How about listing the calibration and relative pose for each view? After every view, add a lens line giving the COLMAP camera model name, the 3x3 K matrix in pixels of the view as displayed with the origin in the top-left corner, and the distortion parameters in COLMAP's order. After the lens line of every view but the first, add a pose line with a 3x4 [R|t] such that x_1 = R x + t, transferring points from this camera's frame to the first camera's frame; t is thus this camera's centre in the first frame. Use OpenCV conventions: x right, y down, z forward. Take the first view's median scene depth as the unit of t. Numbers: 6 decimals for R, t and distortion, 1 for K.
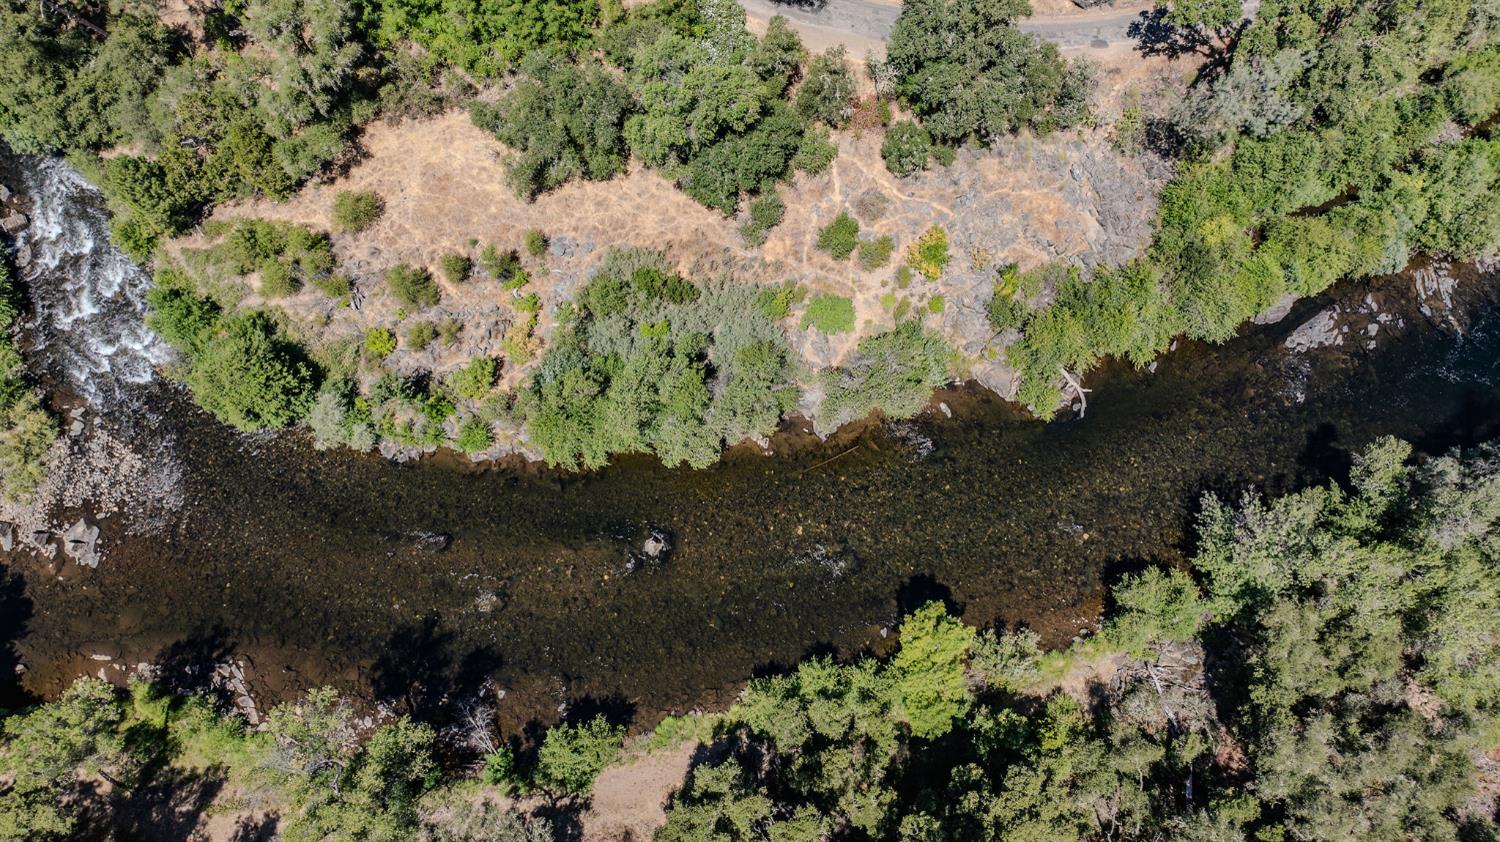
lens RADIAL K [[1039.6, 0, 752.2], [0, 1039.6, 409.7], [0, 0, 1]] dist [-0.040798, 0.033717]
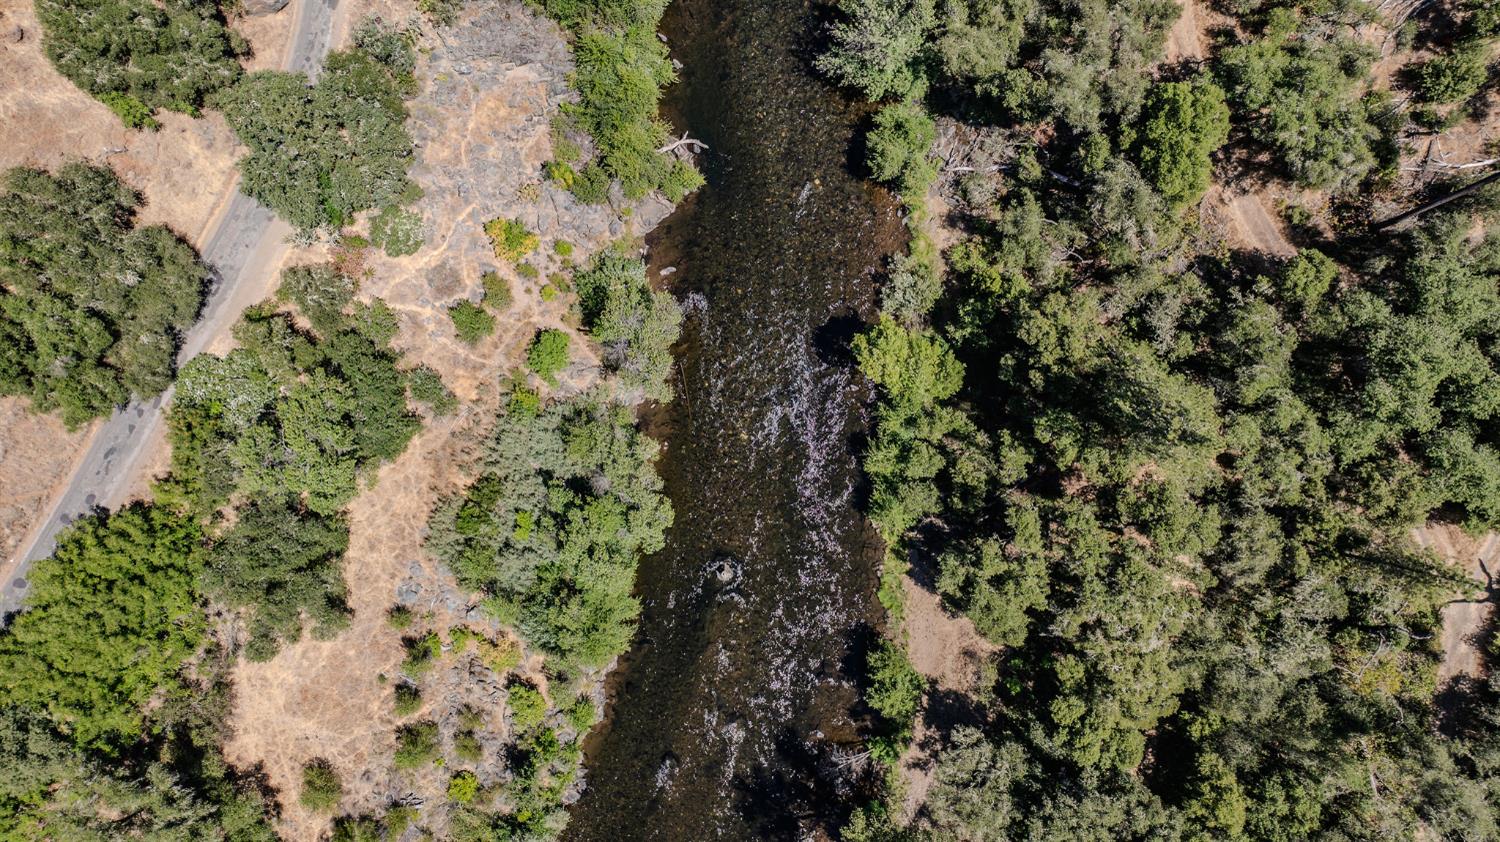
lens RADIAL K [[1039.6, 0, 741.2], [0, 1039.6, 417.6], [0, 0, 1]] dist [-0.040798, 0.033717]
pose [[0.251863, -0.967686, 0.012188, 0.050895], [0.933060, 0.246155, 0.262311, -0.171300], [-0.256835, -0.054694, 0.964906, -0.033547]]
